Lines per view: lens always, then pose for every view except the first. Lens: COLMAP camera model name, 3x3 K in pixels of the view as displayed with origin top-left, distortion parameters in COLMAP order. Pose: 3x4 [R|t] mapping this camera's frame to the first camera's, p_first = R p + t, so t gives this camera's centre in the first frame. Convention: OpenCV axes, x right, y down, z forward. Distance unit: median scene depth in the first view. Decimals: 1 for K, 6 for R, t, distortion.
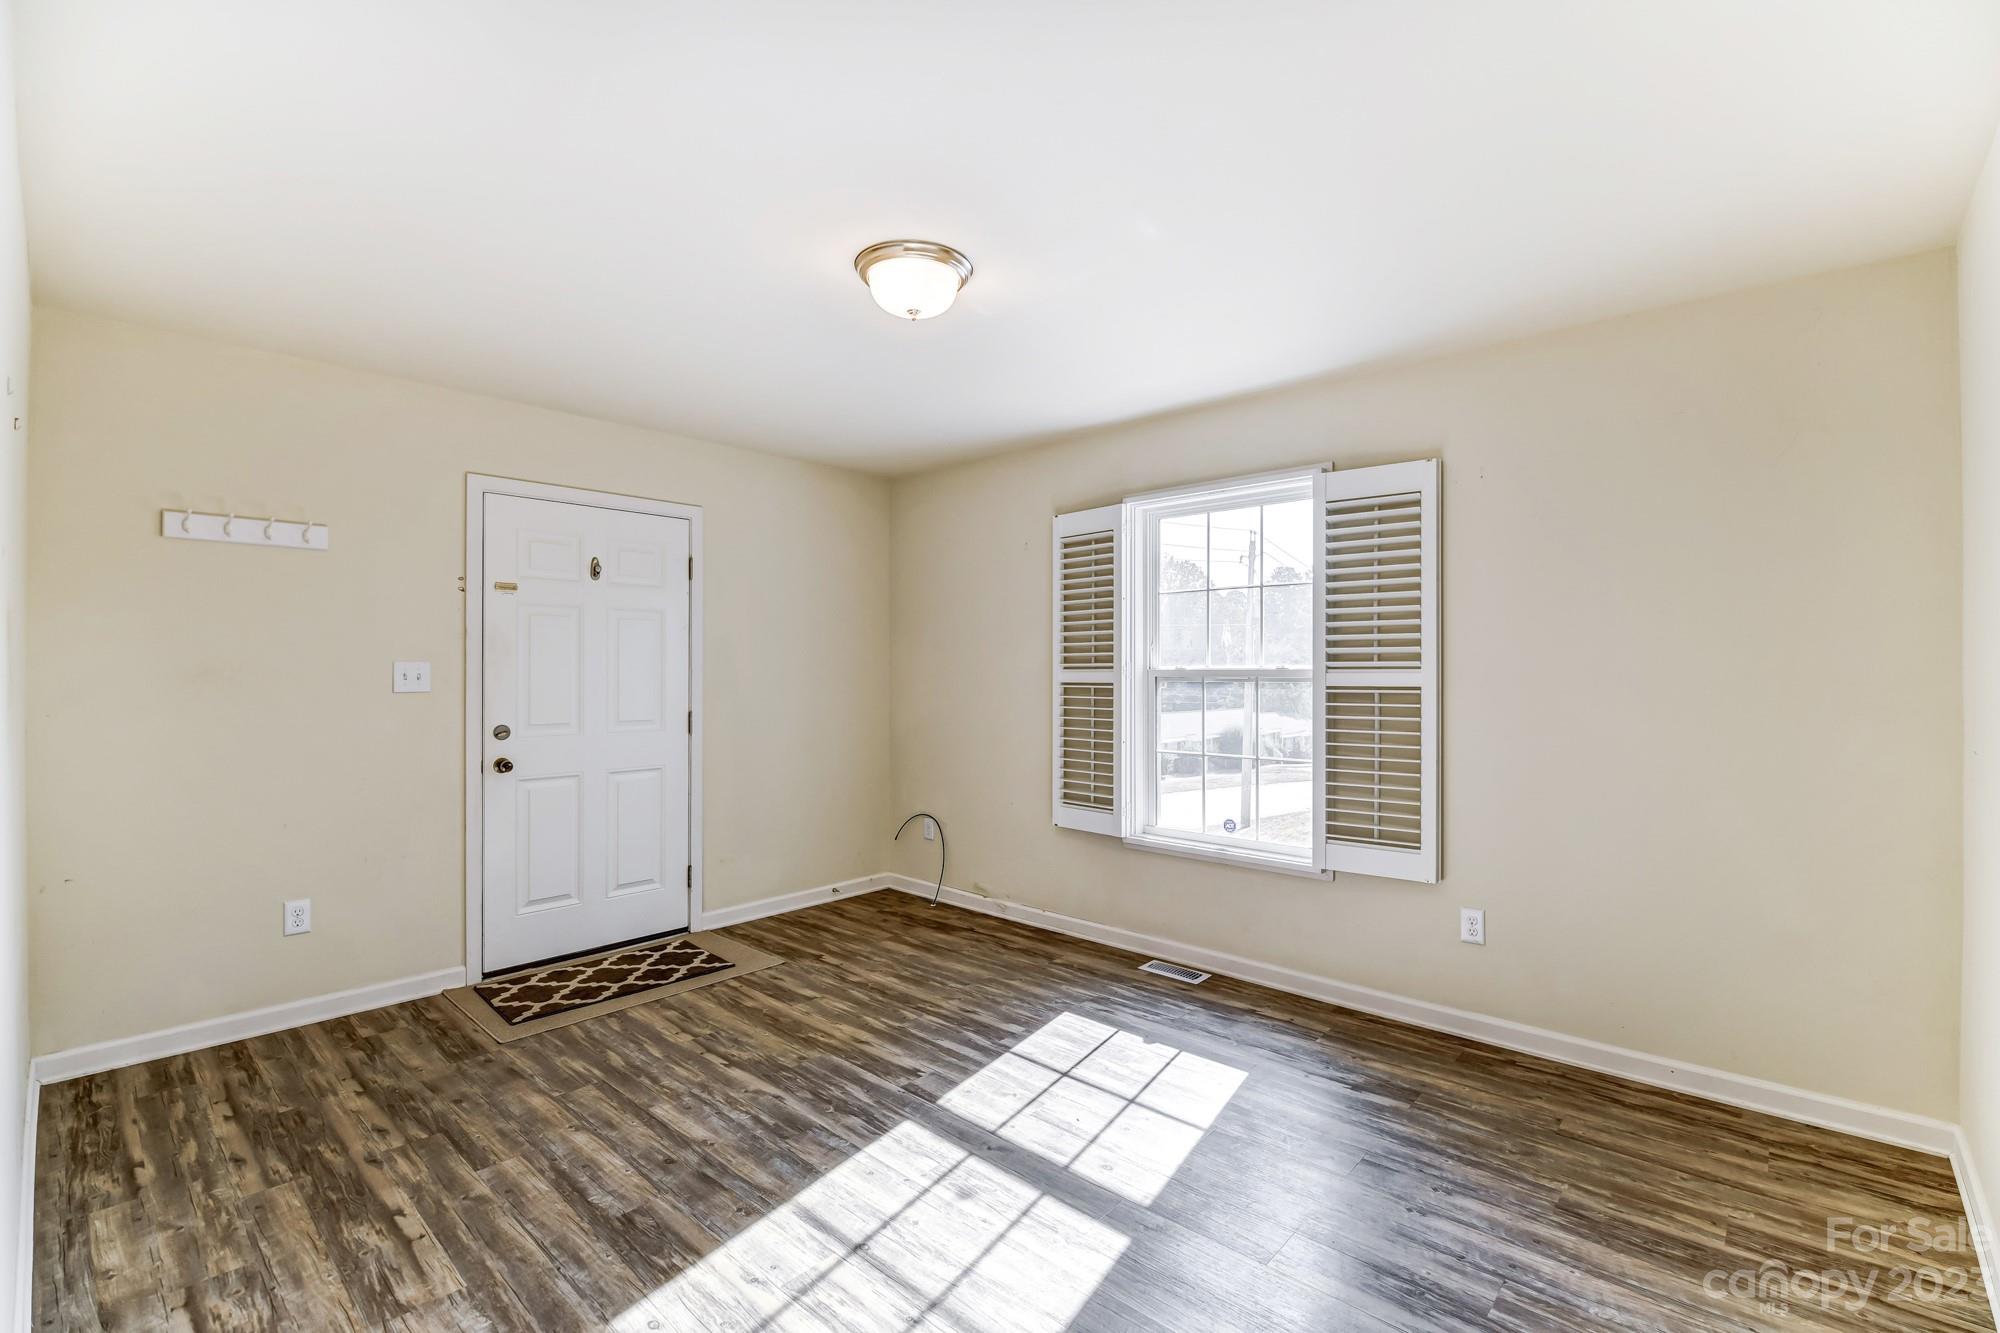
lens RADIAL K [[883.6, 0, 1013.3], [0, 883.6, 656.6], [0, 0, 1]] dist [-0.010894, -0.004759]
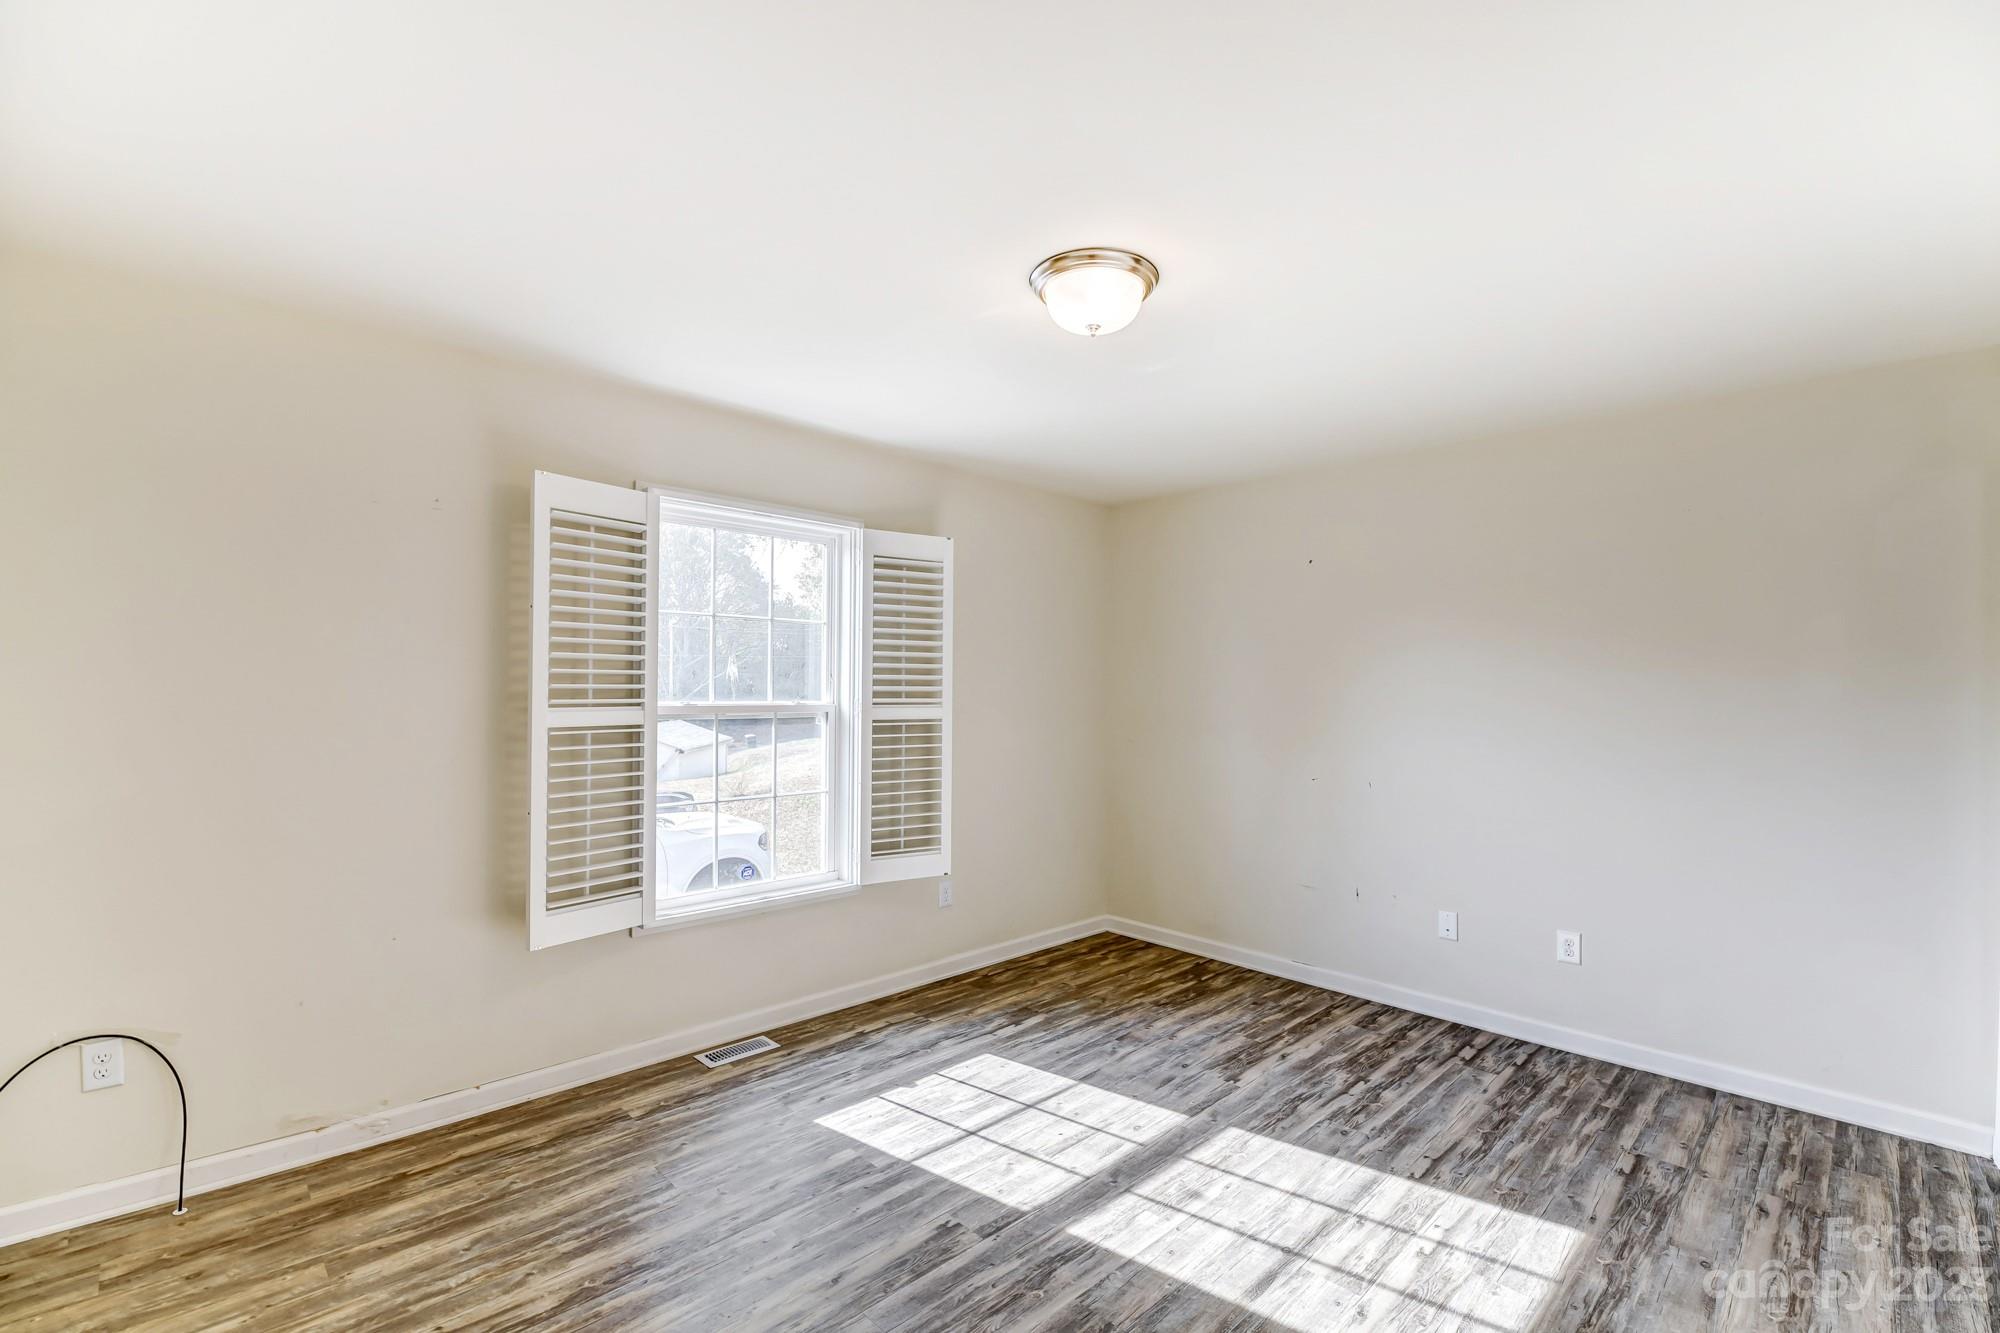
lens RADIAL K [[883.6, 0, 1006.2], [0, 883.6, 684.2], [0, 0, 1]] dist [-0.010894, -0.004759]
pose [[0.049951, 0.006582, 0.998730, -0.819255], [-0.020578, 0.999773, -0.005560, -0.009913], [-0.998540, -0.020274, 0.050075, 0.837884]]
